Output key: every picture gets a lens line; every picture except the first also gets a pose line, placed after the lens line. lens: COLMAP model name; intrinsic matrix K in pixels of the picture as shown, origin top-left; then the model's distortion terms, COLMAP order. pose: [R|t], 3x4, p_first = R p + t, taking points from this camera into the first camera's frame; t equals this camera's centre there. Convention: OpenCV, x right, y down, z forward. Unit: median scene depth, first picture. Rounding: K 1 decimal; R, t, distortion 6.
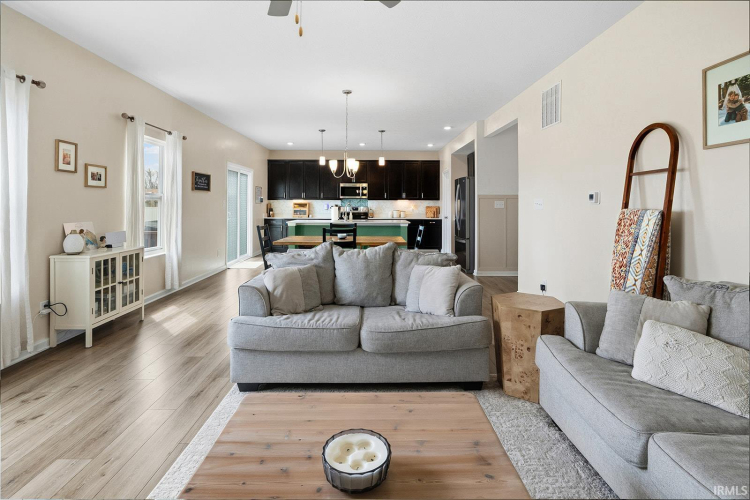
lens RADIAL K [[349.1, 0, 376.6], [0, 349.1, 202.4], [0, 0, 1]] dist [0.000977, 0.000201]
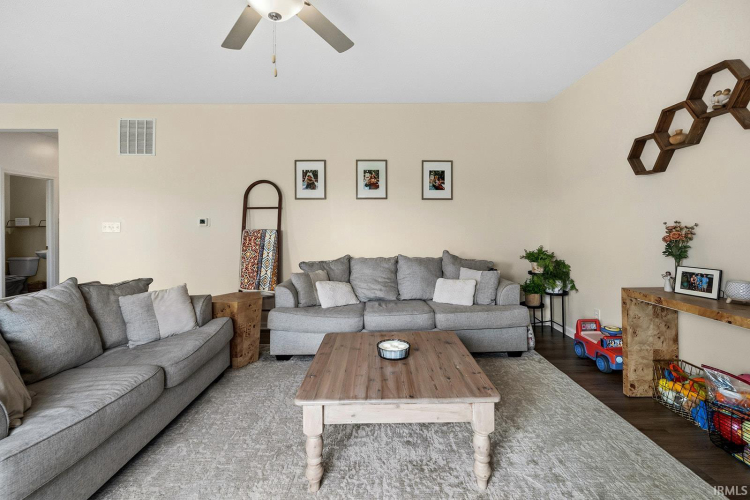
lens RADIAL K [[298.4, 0, 375.2], [0, 298.4, 236.1], [0, 0, 1]] dist [-0.000357, 0.000012]
pose [[0.050305, -0.021838, 0.998495, -0.761365], [-0.002704, 0.999754, 0.022002, 0.020767], [-0.998730, -0.003807, 0.050233, 0.439837]]
